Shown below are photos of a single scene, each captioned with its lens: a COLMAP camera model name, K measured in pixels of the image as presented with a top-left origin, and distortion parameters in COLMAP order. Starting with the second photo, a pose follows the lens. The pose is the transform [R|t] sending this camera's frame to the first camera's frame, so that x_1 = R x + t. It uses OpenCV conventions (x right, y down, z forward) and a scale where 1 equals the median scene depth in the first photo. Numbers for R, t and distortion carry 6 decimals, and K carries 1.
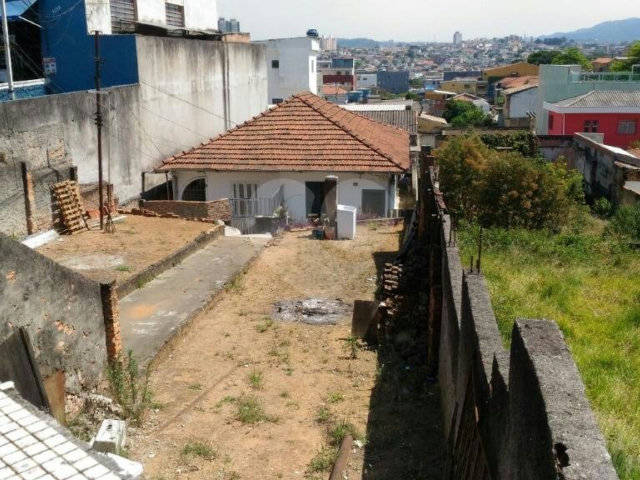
lens RADIAL K [[710.8, 0, 320.0], [0, 710.8, 240.0], [0, 0, 1]] dist [0.167236, -0.424511]
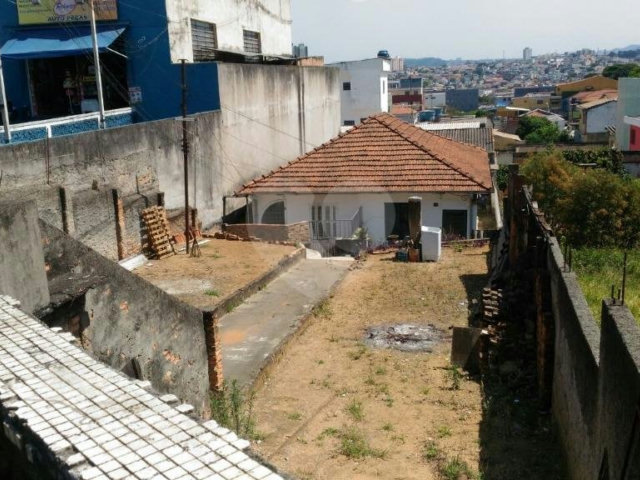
lens RADIAL K [[710.8, 0, 320.0], [0, 710.8, 240.0], [0, 0, 1]] dist [0.167236, -0.424511]
pose [[0.995444, -0.010342, -0.094786, -0.018534], [0.007644, 0.999557, -0.028779, -0.003065], [0.095042, 0.027924, 0.995082, 0.011393]]
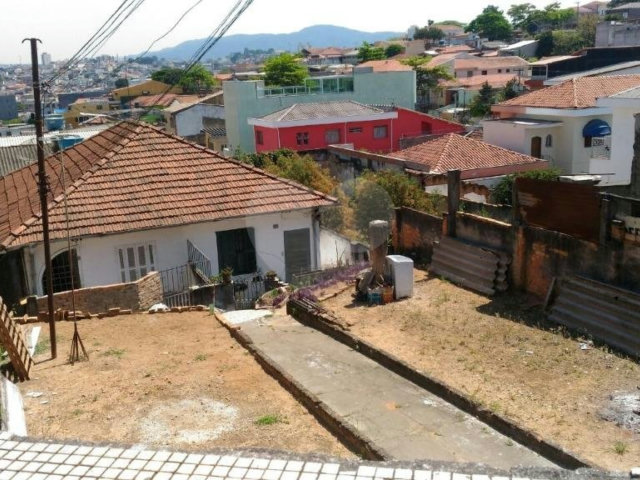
lens RADIAL K [[710.8, 0, 320.0], [0, 710.8, 240.0], [0, 0, 1]] dist [0.167236, -0.424511]
pose [[0.858990, -0.151441, 0.489082, -0.351053], [0.163813, 0.986333, 0.017701, -0.078440], [-0.485079, 0.064913, 0.872058, 0.300501]]
